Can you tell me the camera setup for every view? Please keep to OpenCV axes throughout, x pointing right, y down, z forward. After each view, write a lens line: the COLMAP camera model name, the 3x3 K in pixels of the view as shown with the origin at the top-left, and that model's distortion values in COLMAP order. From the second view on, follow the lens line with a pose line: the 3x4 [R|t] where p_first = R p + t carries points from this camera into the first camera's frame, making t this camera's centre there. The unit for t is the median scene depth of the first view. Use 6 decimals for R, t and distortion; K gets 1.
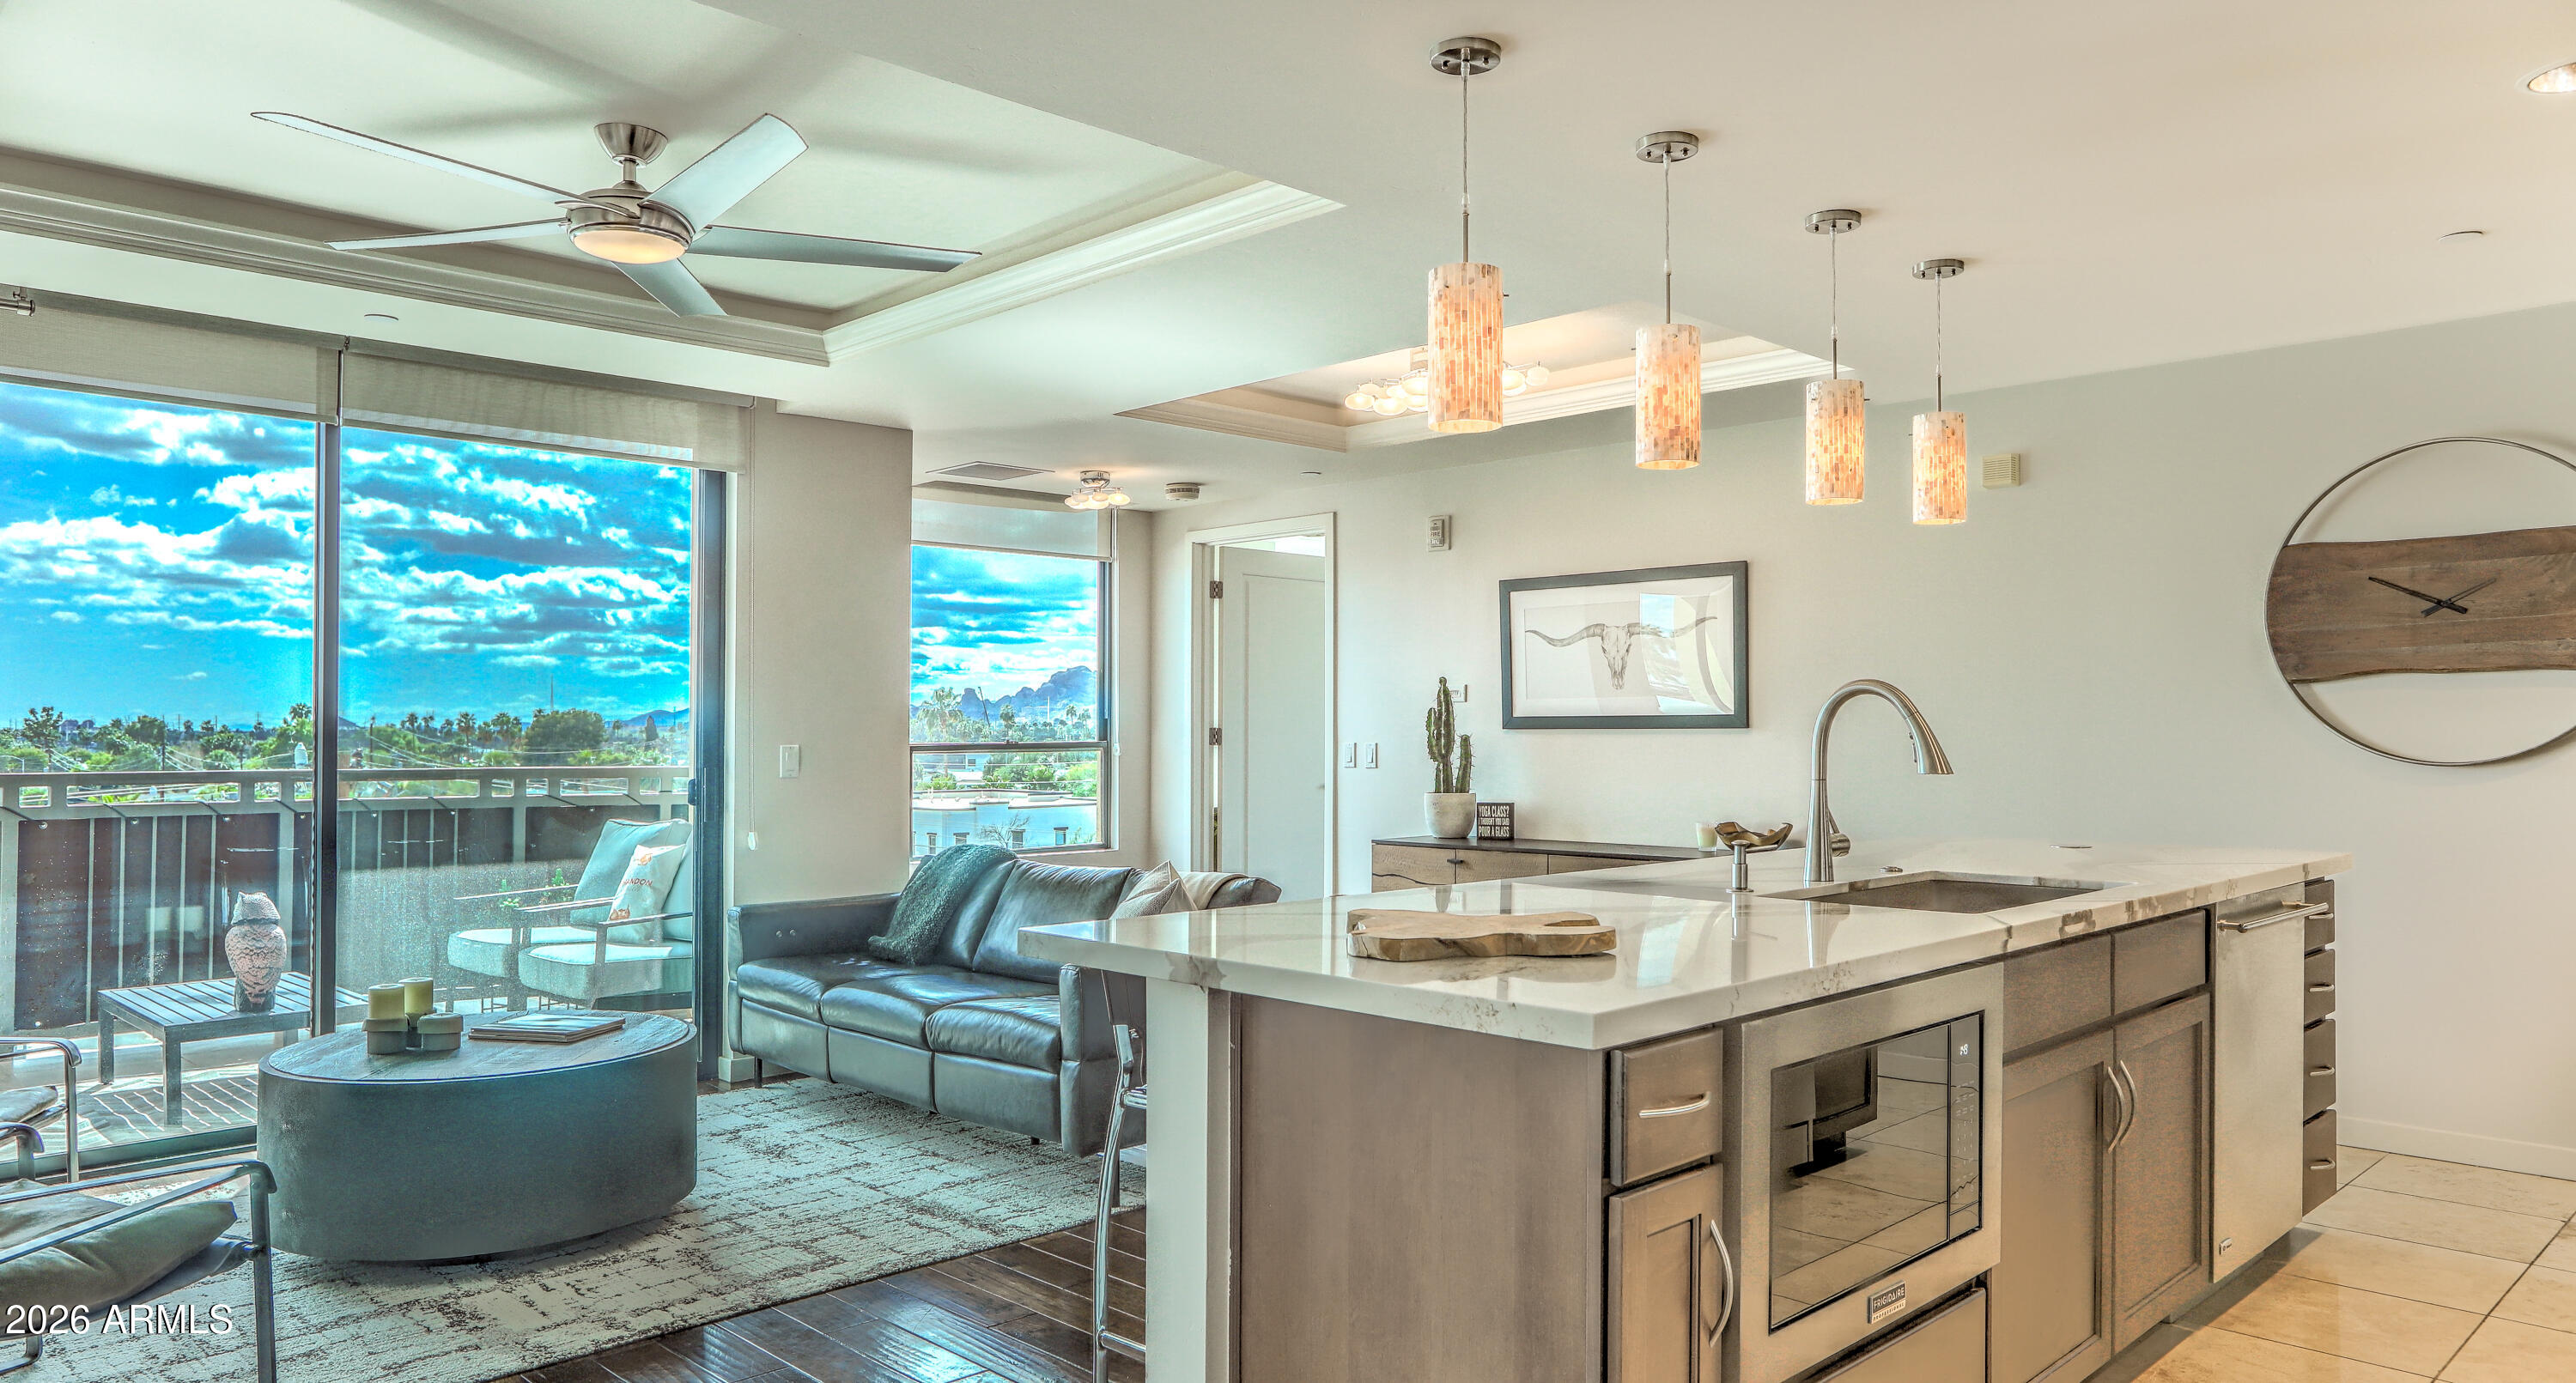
lens RADIAL K [[1689.9, 0, 1288.0], [0, 1689.9, 691.5], [0, 0, 1]] dist [-0.045081, 0.056124]
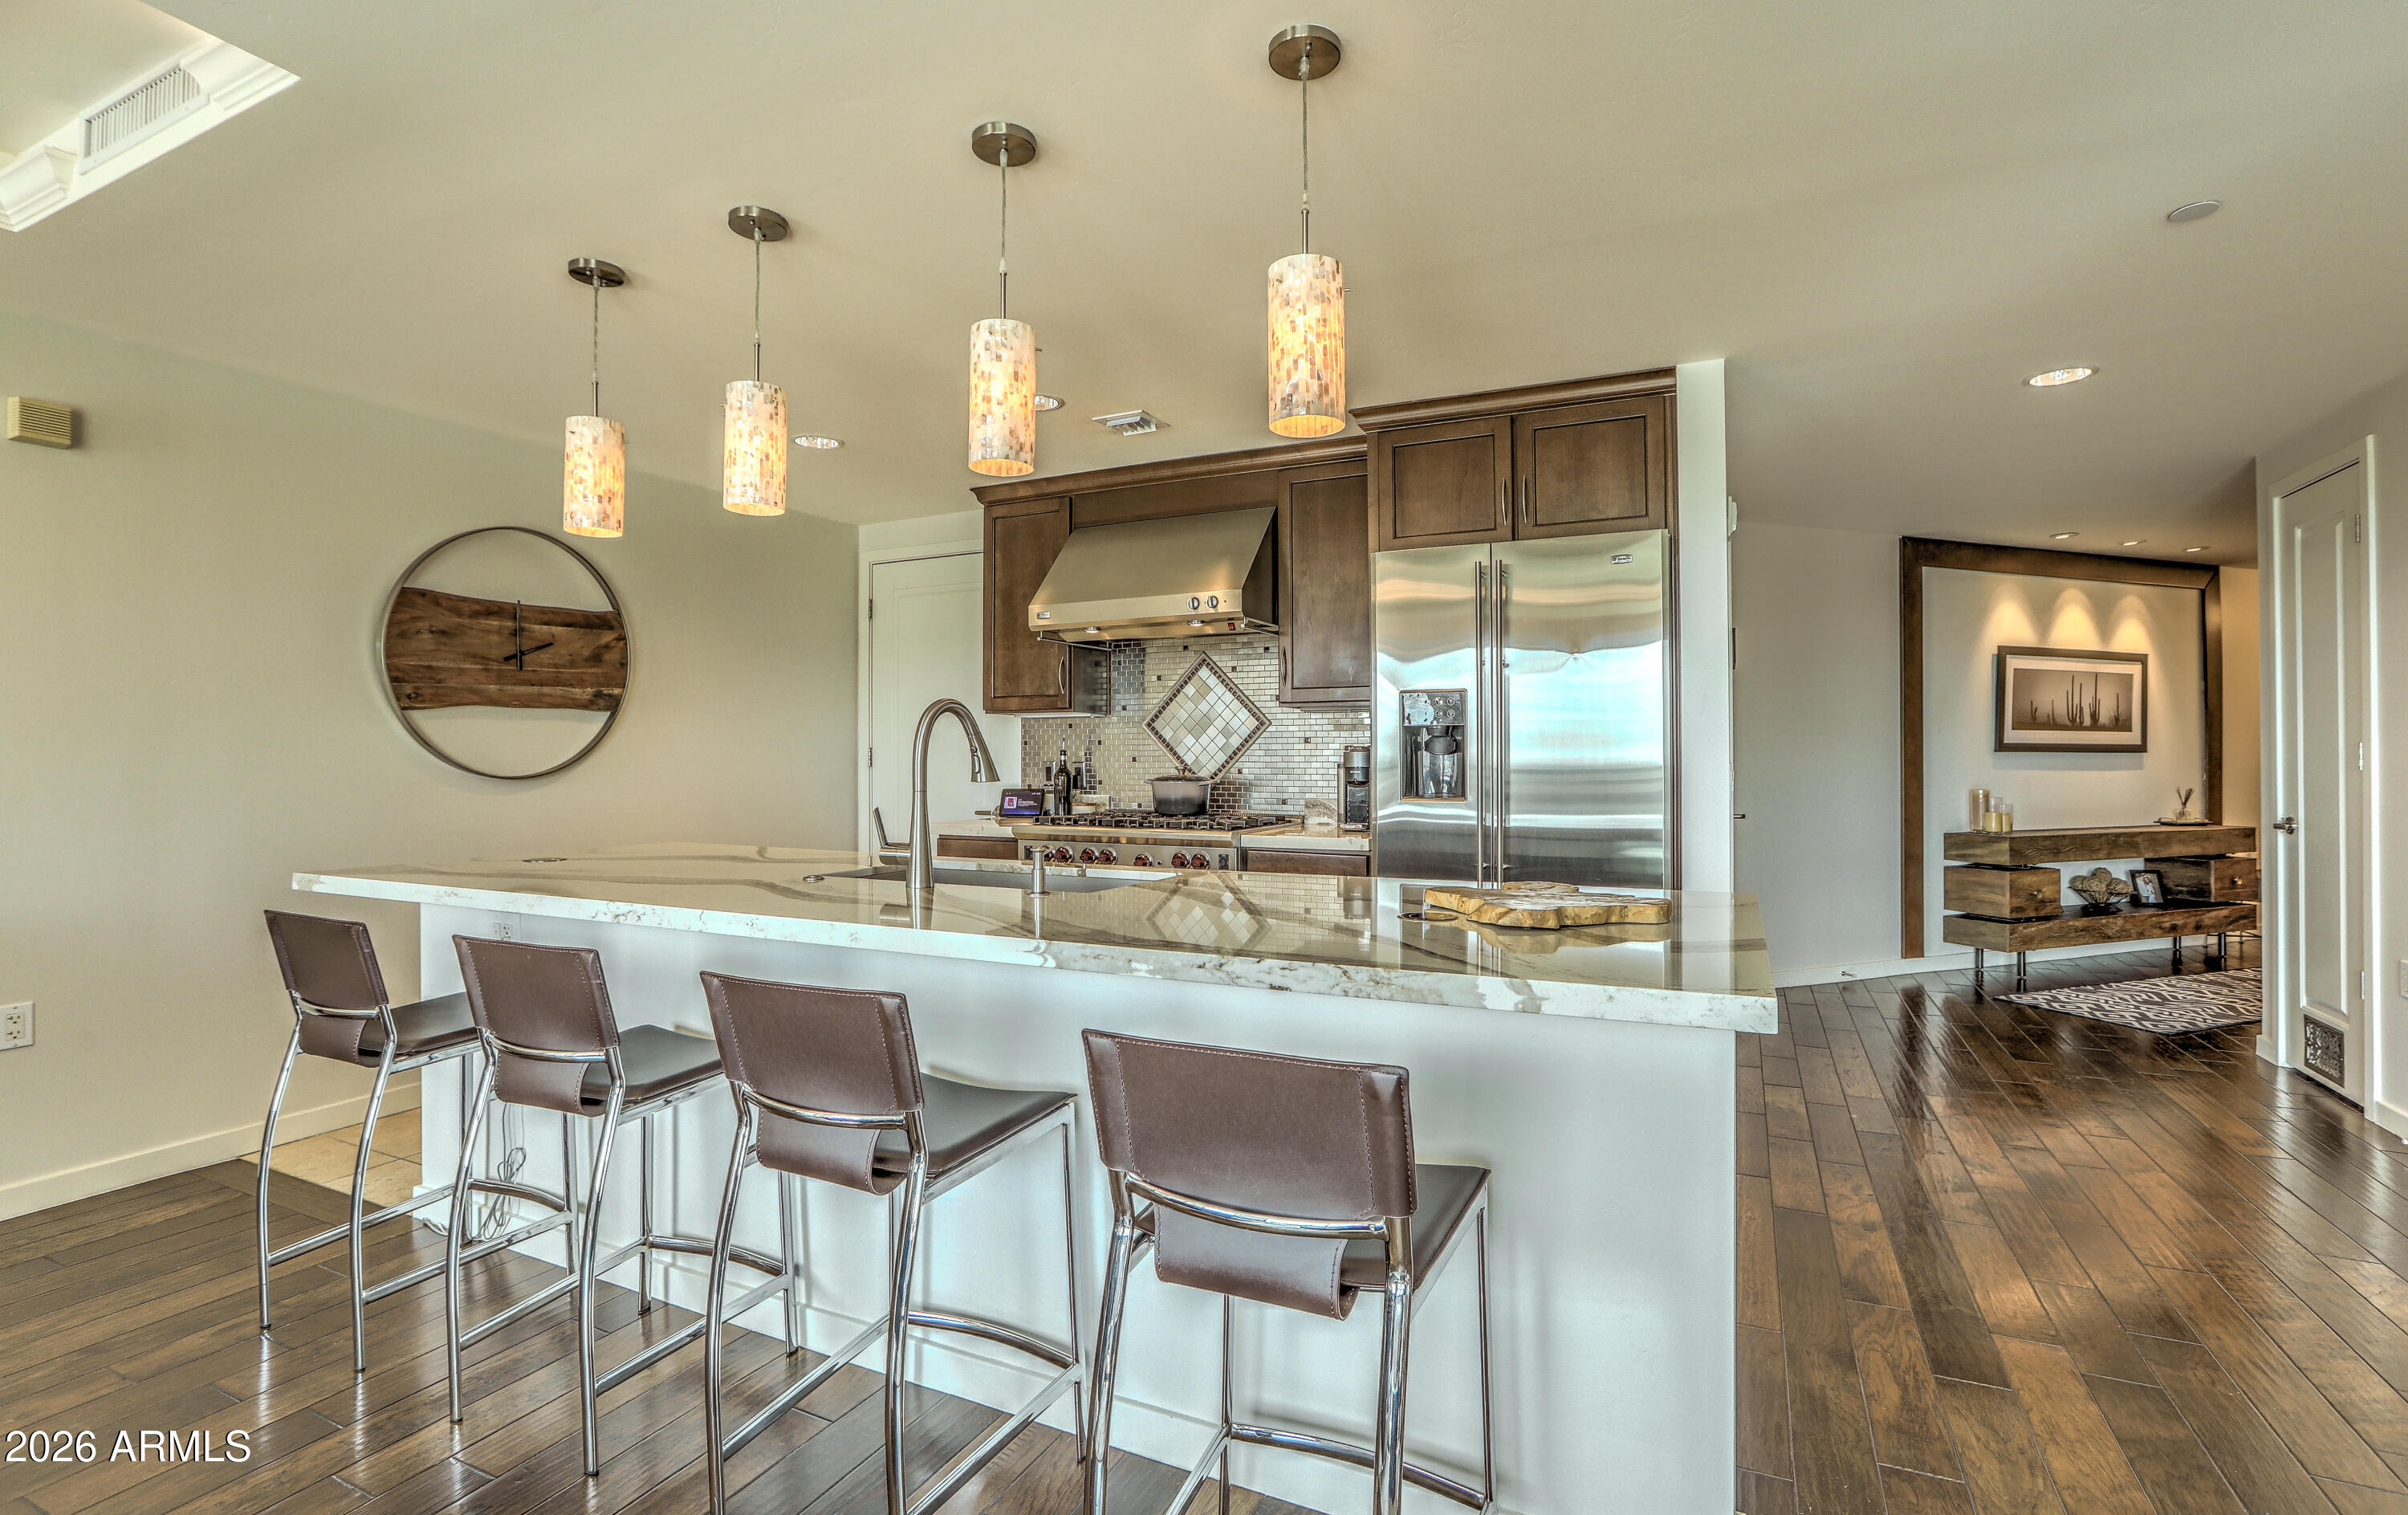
lens RADIAL K [[1086.0, 0, 1207.9], [0, 1086.0, 750.0], [0, 0, 1]] dist [-0.022389, 0.000340]
pose [[-0.337266, 0.005080, 0.941396, -0.253084], [-0.020765, 0.999702, -0.012835, 0.019285], [-0.941180, -0.023877, -0.337060, 0.660124]]
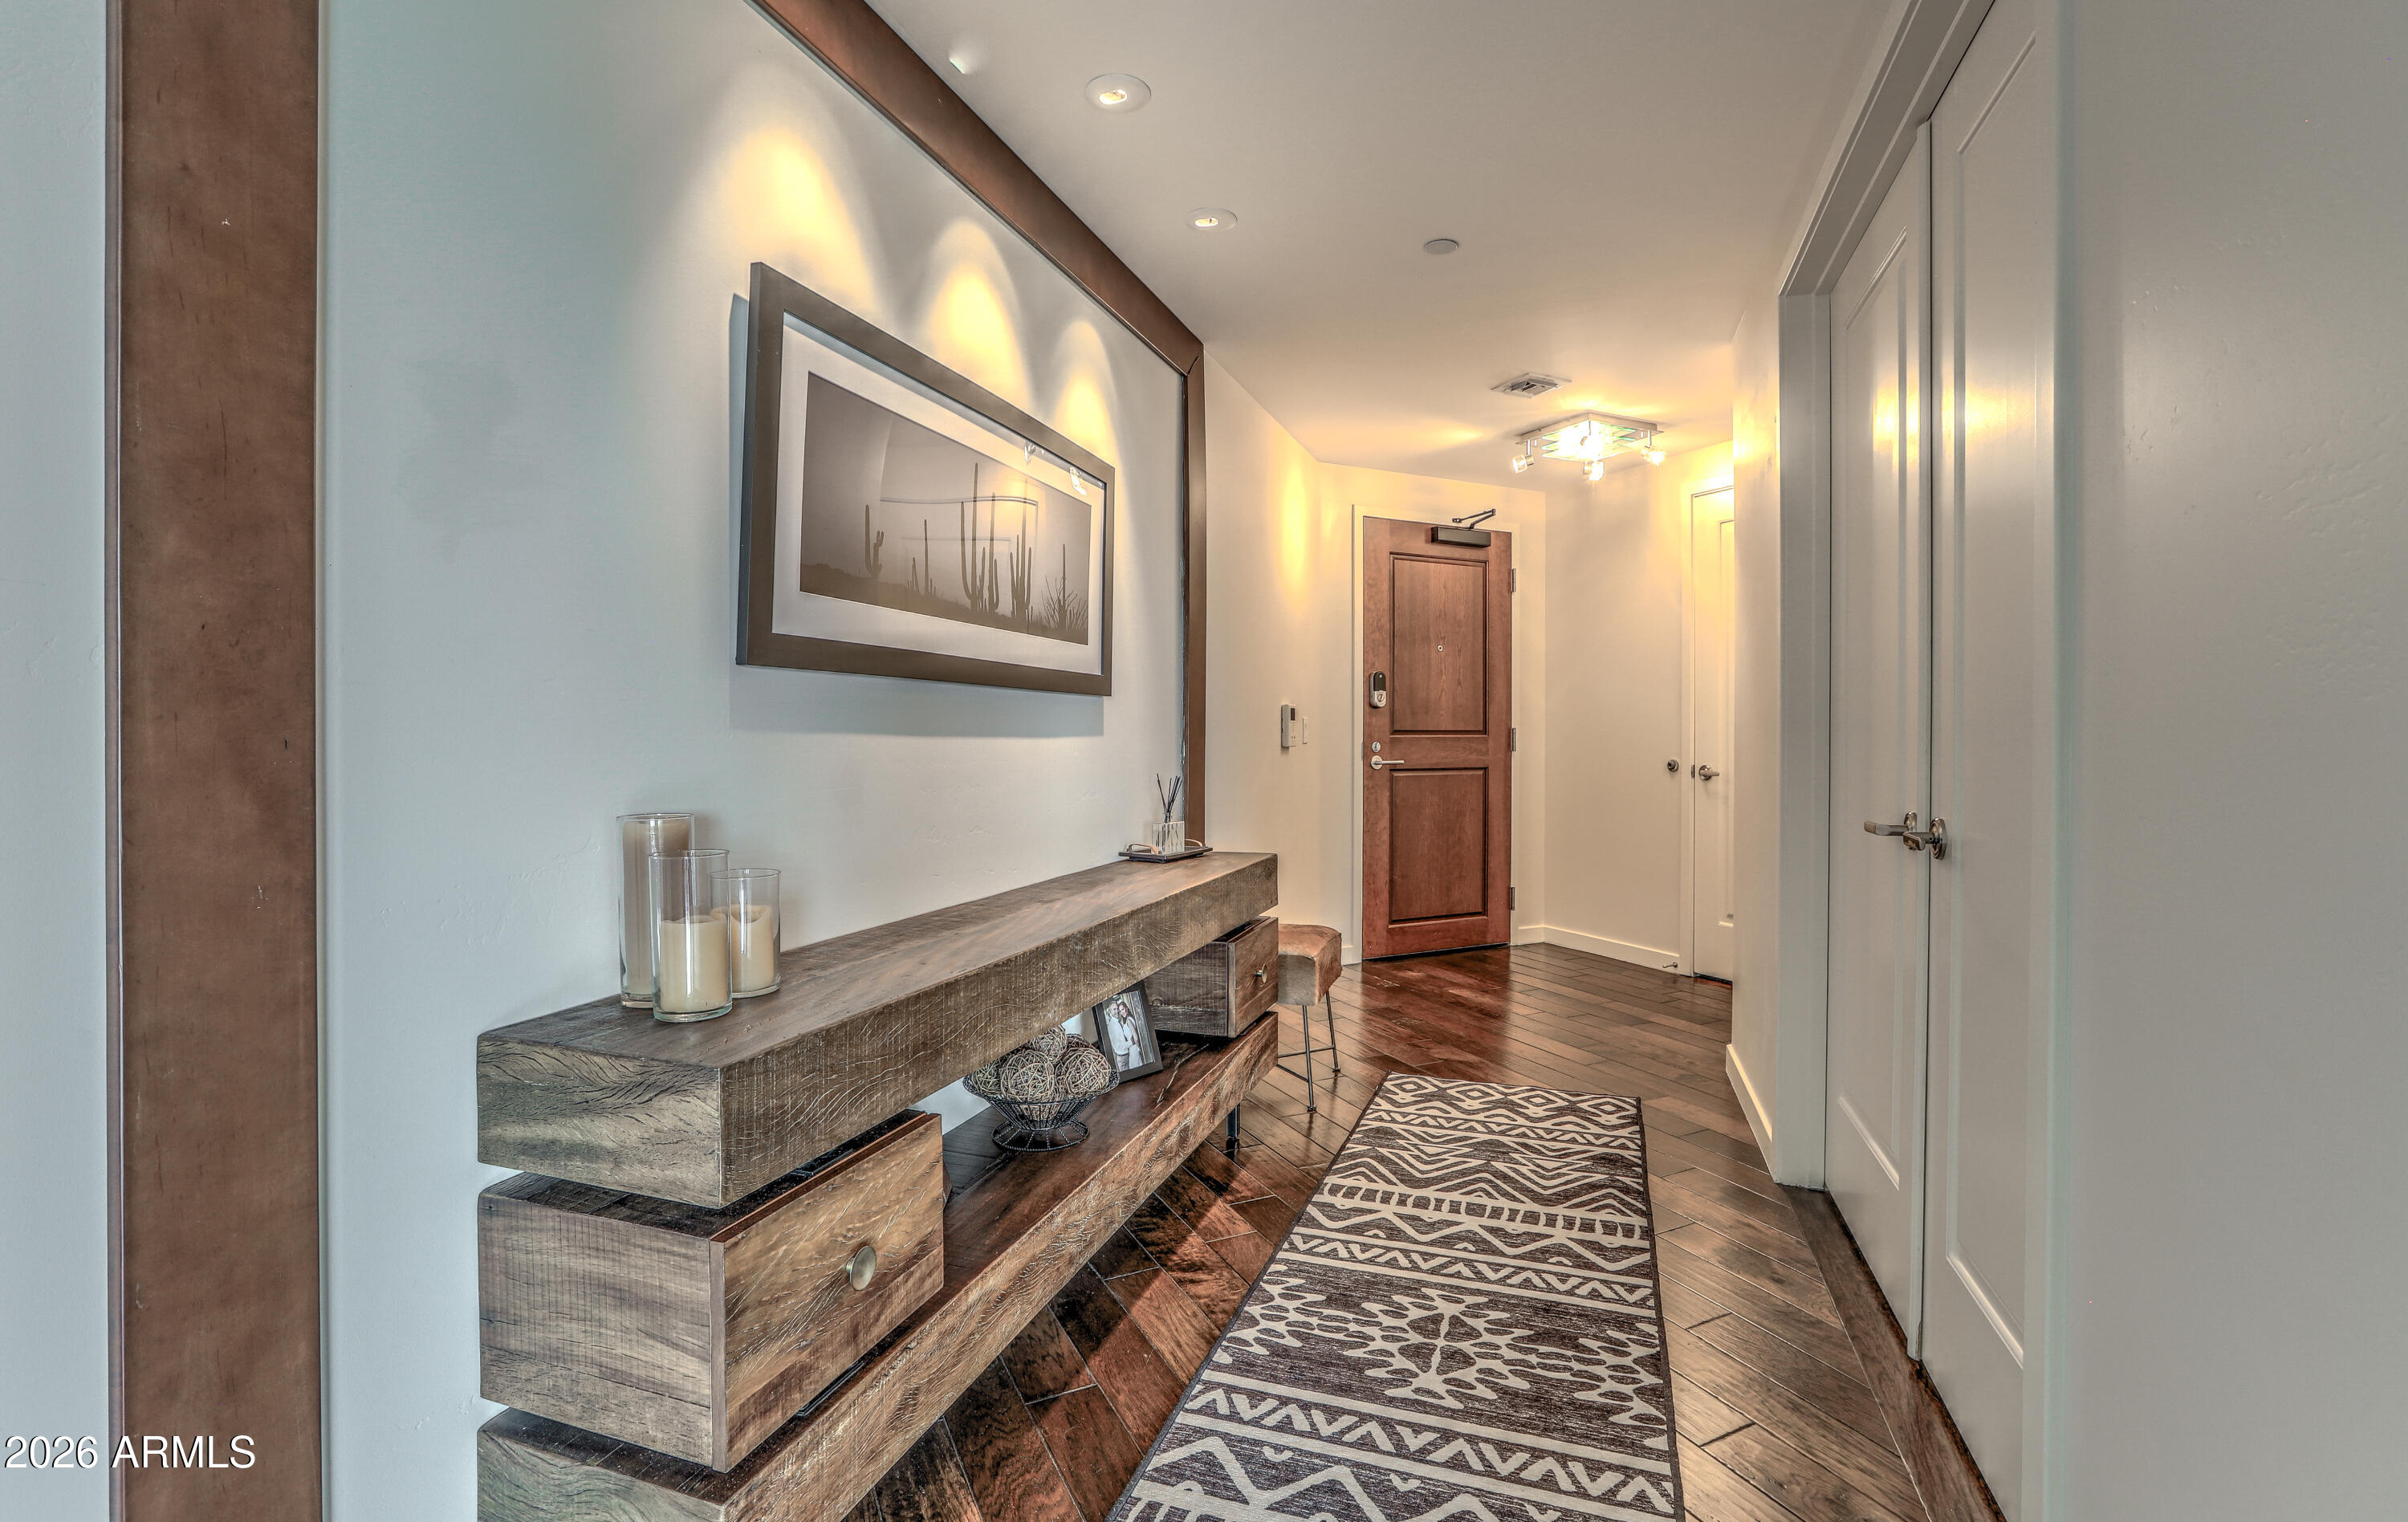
lens RADIAL K [[1057.1, 0, 1194.2], [0, 1057.1, 736.7], [0, 0, 1]] dist [-0.042335, 0.000226]
pose [[-0.946645, -0.003466, 0.322260, 0.282635], [-0.010119, 0.999769, -0.018974, 0.014577], [-0.322120, -0.021222, -0.946461, -0.210326]]
